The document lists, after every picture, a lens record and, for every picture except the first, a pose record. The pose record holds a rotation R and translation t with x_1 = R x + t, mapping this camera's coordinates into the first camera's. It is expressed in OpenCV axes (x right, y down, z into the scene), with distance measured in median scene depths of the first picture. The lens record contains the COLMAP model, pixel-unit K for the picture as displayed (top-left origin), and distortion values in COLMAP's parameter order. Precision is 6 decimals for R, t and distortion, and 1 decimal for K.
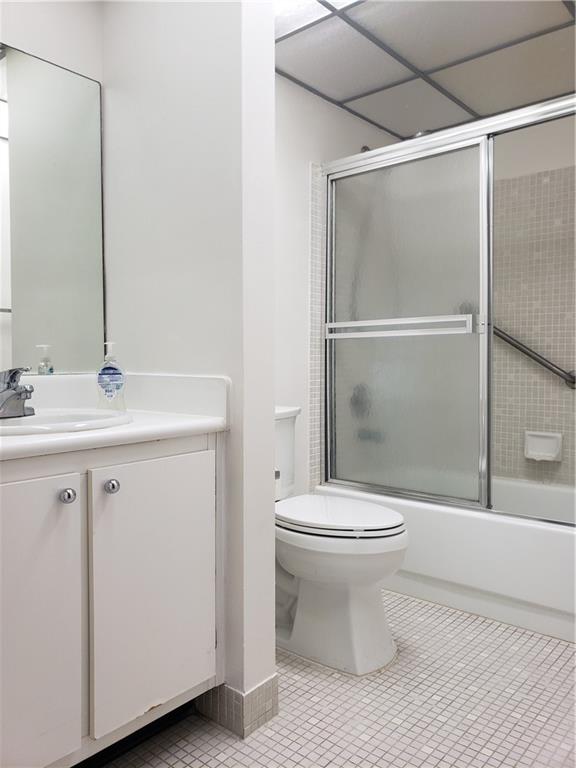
lens RADIAL K [[610.9, 0, 288.0], [0, 610.9, 383.4], [0, 0, 1]] dist [0.055152, -0.029325]
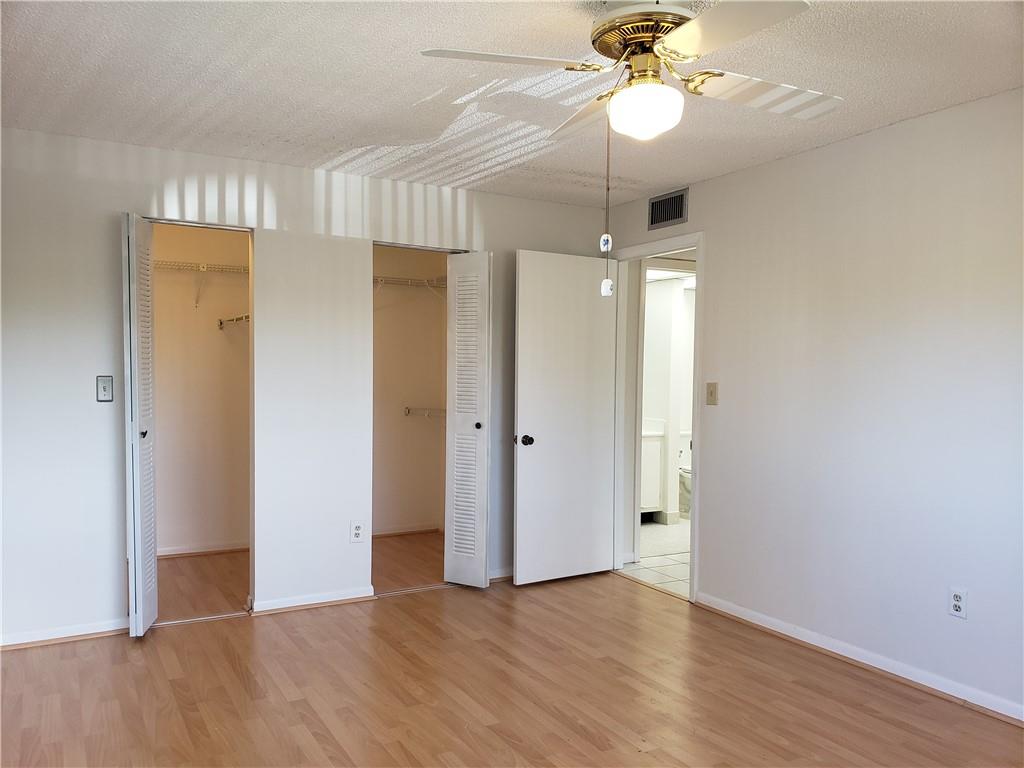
lens RADIAL K [[814.6, 0, 510.9], [0, 814.6, 385.4], [0, 0, 1]] dist [0.055152, -0.029325]
pose [[0.962022, 0.012008, -0.272709, 0.320615], [-0.020999, 0.999327, -0.030074, -0.055454], [0.272164, 0.034658, 0.961627, -3.652736]]
